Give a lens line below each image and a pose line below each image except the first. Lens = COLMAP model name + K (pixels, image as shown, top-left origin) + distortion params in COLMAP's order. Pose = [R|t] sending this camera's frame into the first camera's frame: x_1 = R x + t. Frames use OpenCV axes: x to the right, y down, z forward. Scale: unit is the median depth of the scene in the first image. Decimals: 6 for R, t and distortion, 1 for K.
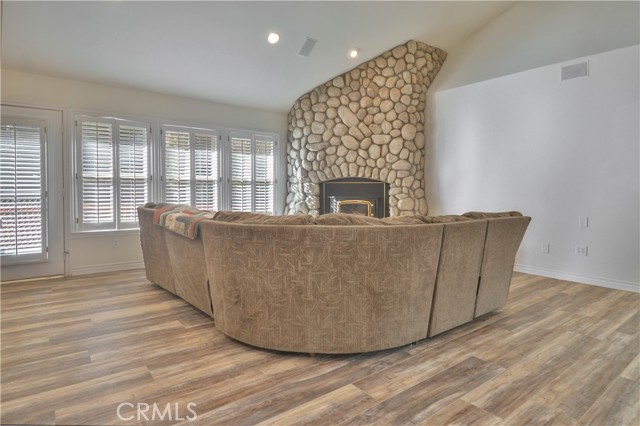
lens RADIAL K [[362.9, 0, 319.3], [0, 362.9, 199.4], [0, 0, 1]] dist [0.044598, -0.041222]
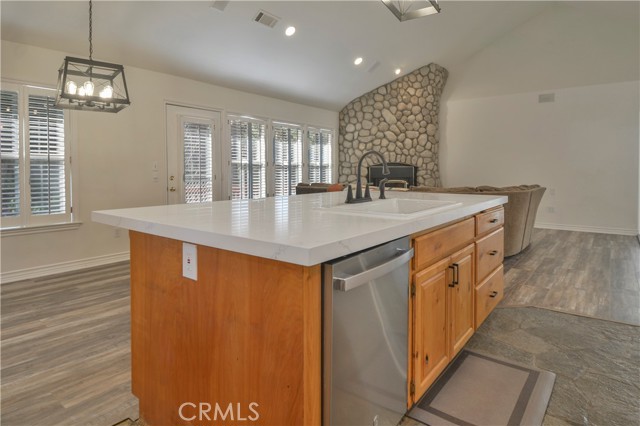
lens RADIAL K [[376.3, 0, 323.7], [0, 376.3, 177.6], [0, 0, 1]] dist [0.035267, -0.027146]
pose [[0.963886, -0.010010, 0.266127, -0.519654], [0.012396, 0.999897, -0.007285, 0.000917], [-0.266026, 0.010321, 0.963911, -0.255074]]
